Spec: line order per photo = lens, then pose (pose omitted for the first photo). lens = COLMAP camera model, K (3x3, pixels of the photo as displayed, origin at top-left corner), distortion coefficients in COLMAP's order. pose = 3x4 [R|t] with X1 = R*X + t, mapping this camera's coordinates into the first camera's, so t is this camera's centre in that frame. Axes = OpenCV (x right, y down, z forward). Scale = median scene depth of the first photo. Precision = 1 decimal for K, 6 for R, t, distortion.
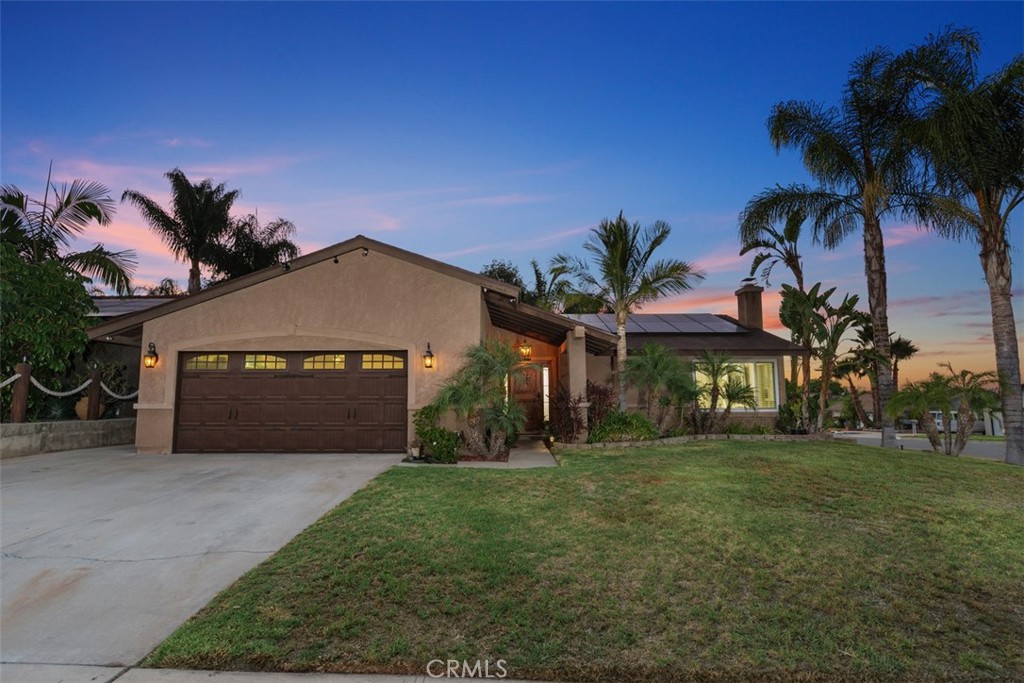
lens RADIAL K [[554.0, 0, 512.0], [0, 554.0, 341.5], [0, 0, 1]] dist [-0.000706, -0.000559]
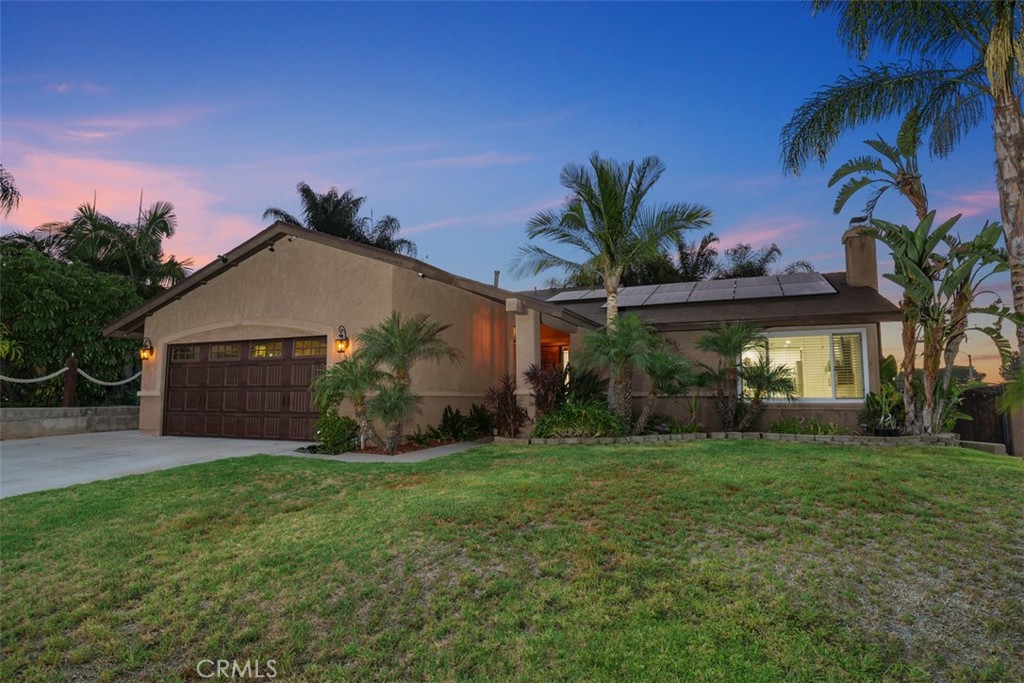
lens RADIAL K [[579.5, 0, 512.0], [0, 579.5, 341.5], [0, 0, 1]] dist [0.001744, -0.000048]
pose [[0.913376, -0.036830, -0.405448, 0.499352], [0.042891, 0.999063, 0.005868, 0.034175], [0.404852, -0.022750, 0.914099, 0.212768]]
